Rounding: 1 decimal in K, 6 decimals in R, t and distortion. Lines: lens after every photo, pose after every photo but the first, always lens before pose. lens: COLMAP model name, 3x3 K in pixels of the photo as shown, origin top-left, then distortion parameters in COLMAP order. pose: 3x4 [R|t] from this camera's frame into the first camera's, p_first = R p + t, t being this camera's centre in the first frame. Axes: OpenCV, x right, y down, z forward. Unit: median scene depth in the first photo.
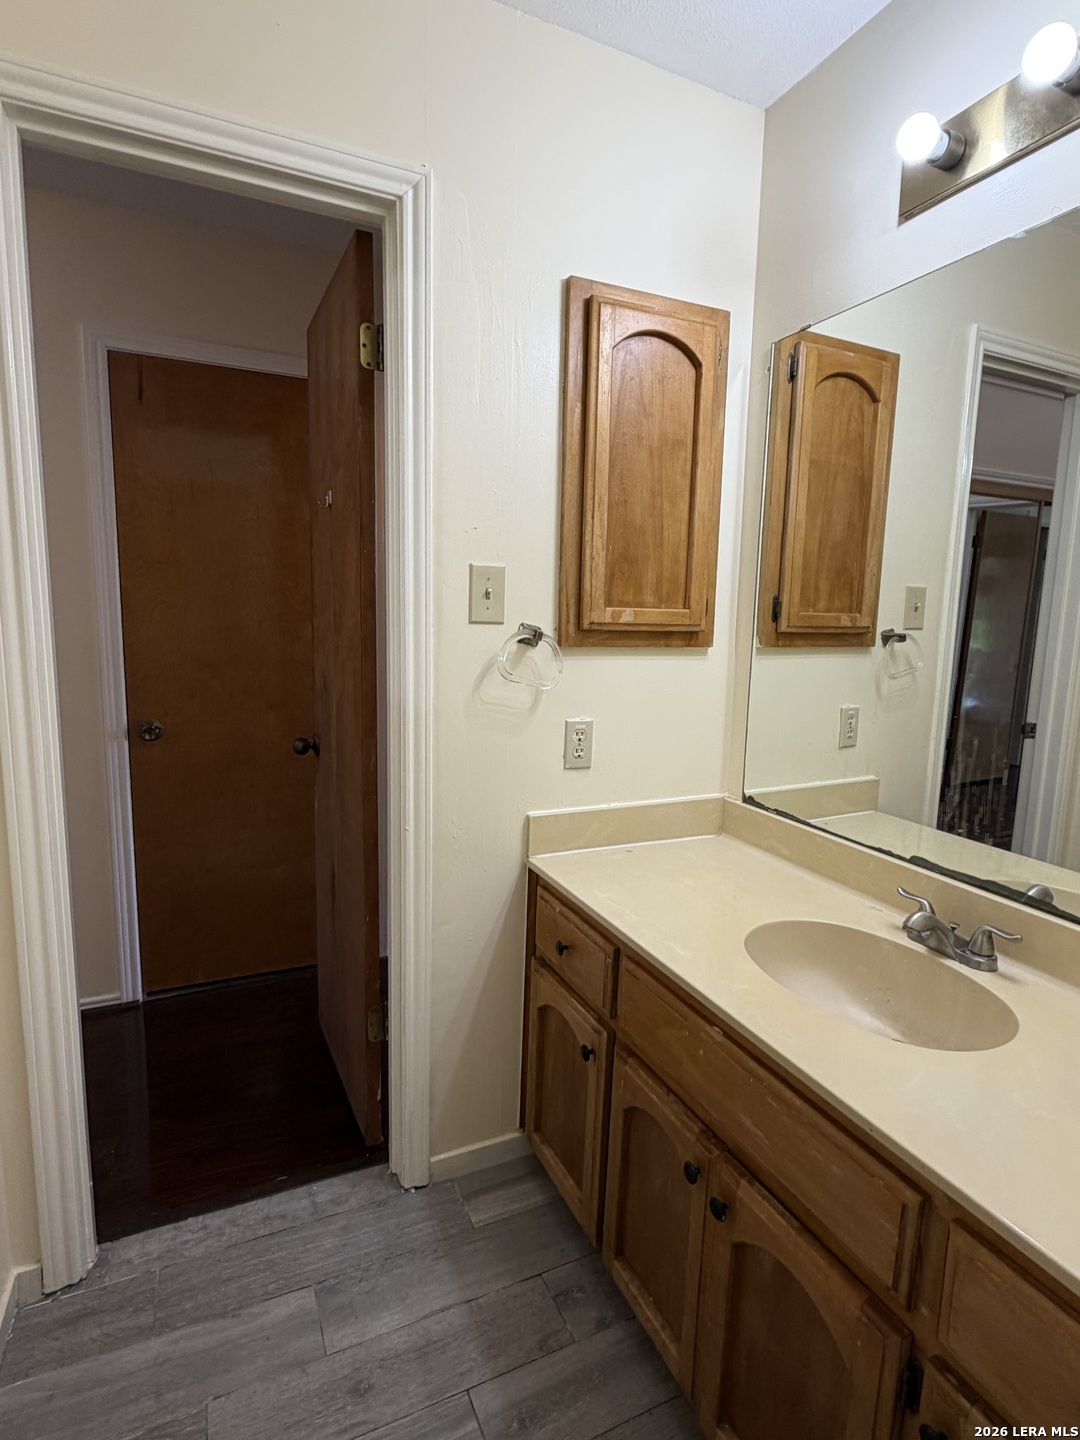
lens RADIAL K [[740.1, 0, 538.7], [0, 740.1, 720.2], [0, 0, 1]] dist [0.001328, -0.001407]
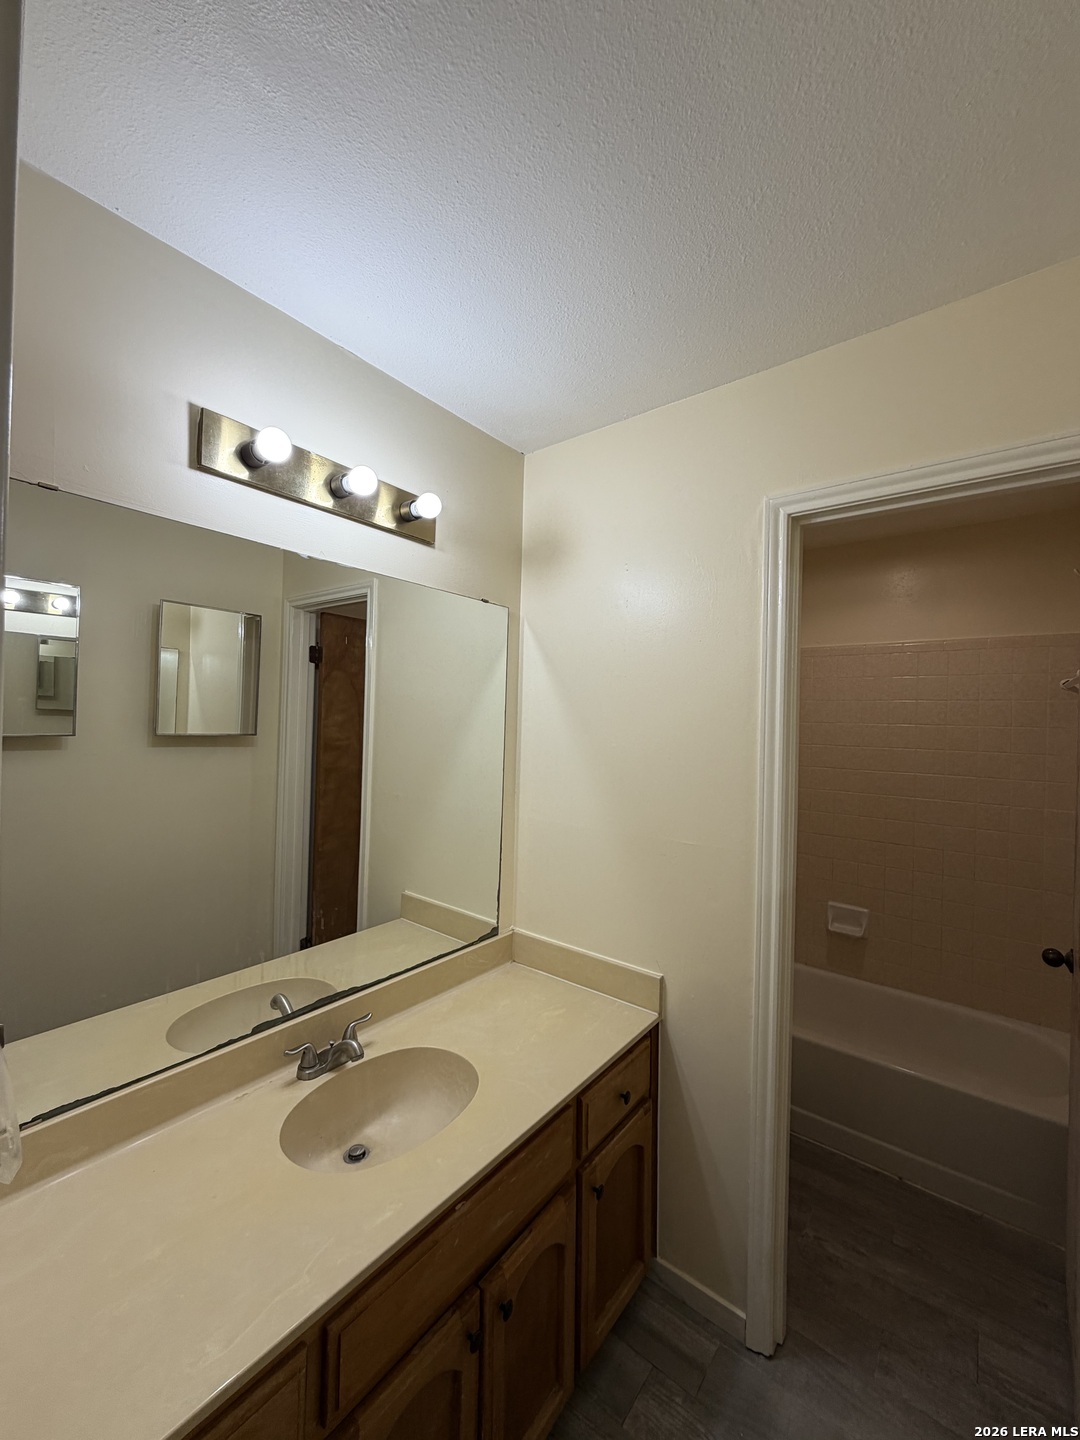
lens RADIAL K [[570.3, 0, 538.6], [0, 570.3, 710.2], [0, 0, 1]] dist [0.001264, 0.000625]
pose [[-0.439606, -0.027885, 0.897758, -0.441277], [0.093265, 0.992698, 0.076503, -0.309133], [-0.893336, 0.117360, -0.433795, 0.848540]]
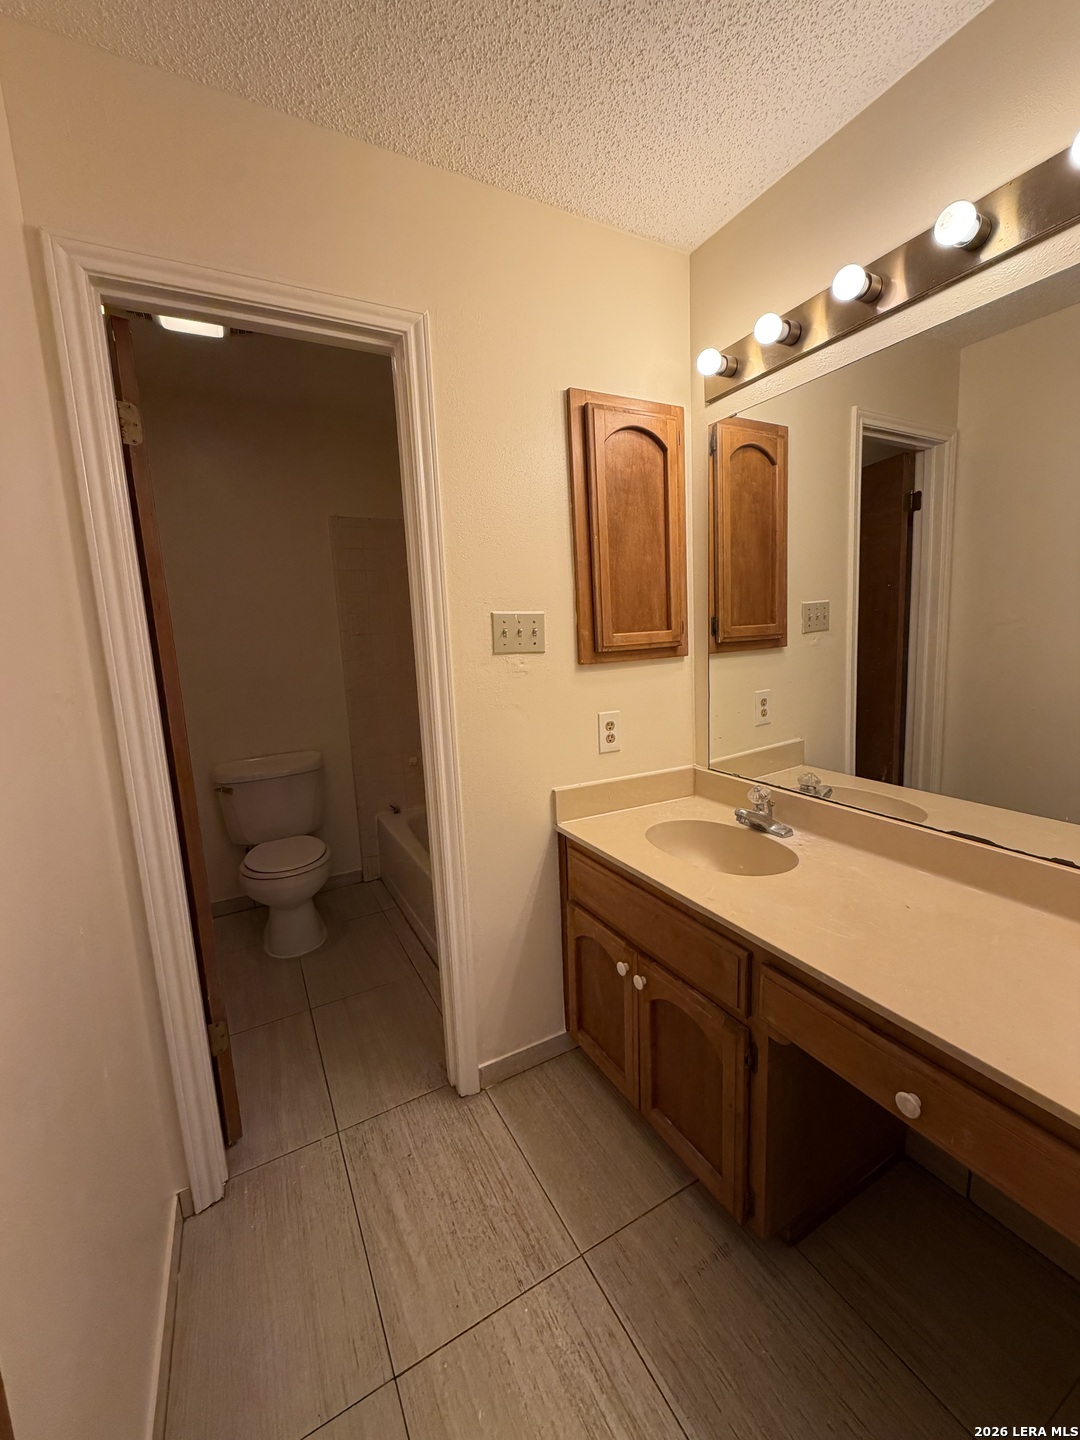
lens RADIAL K [[570.3, 0, 534.2], [0, 570.3, 732.0], [0, 0, 1]] dist [0.001264, 0.000625]
pose [[0.995248, -0.087875, 0.041953, -0.091328], [0.087303, 0.996065, 0.015273, -0.001412], [-0.043130, -0.011538, 0.999003, -0.031666]]
